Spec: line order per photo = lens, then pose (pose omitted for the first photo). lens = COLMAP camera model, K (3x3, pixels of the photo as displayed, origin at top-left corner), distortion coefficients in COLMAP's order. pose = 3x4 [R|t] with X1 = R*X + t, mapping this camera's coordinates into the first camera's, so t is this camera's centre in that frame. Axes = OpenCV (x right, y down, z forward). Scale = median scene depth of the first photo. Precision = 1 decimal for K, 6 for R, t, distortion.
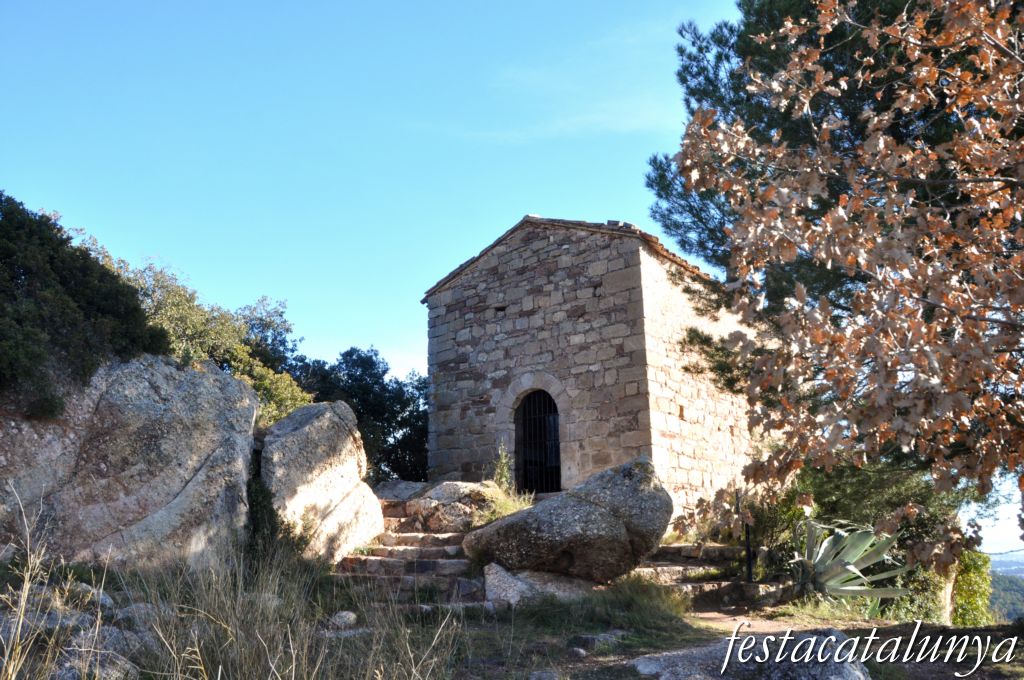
lens RADIAL K [[813.3, 0, 506.6], [0, 813.3, 342.5], [0, 0, 1]] dist [-0.130170, 0.099165]
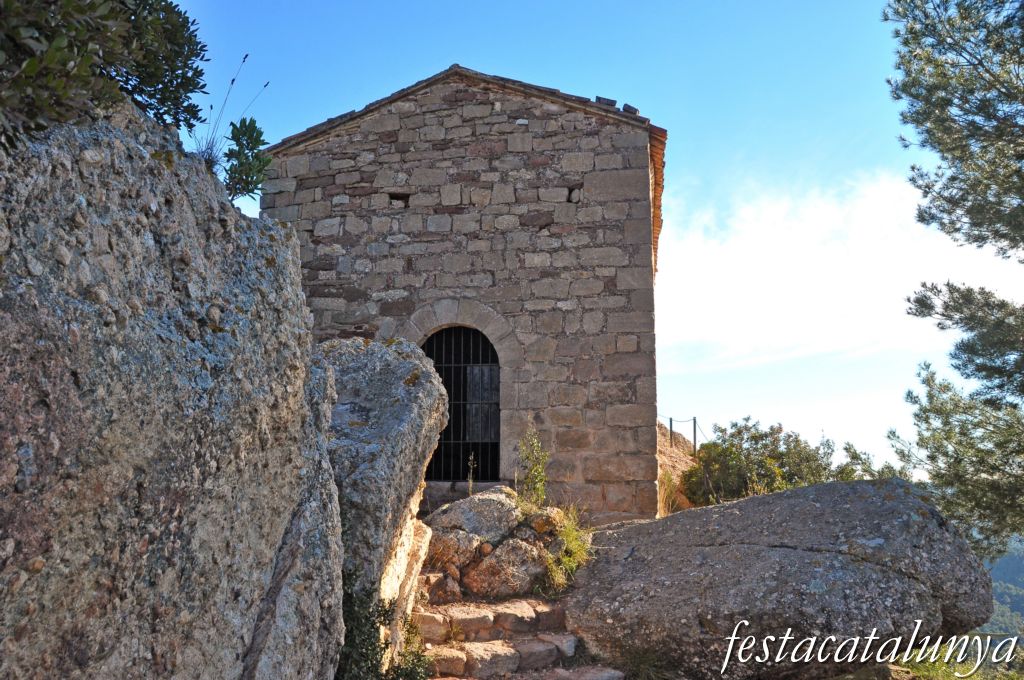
lens RADIAL K [[813.3, 0, 506.6], [0, 813.3, 342.5], [0, 0, 1]] dist [-0.130170, 0.099165]
pose [[0.881703, 0.092148, 0.462719, -0.238146], [-0.134073, 0.989245, 0.058472, 0.027516], [-0.452354, -0.113593, 0.884575, 0.396106]]
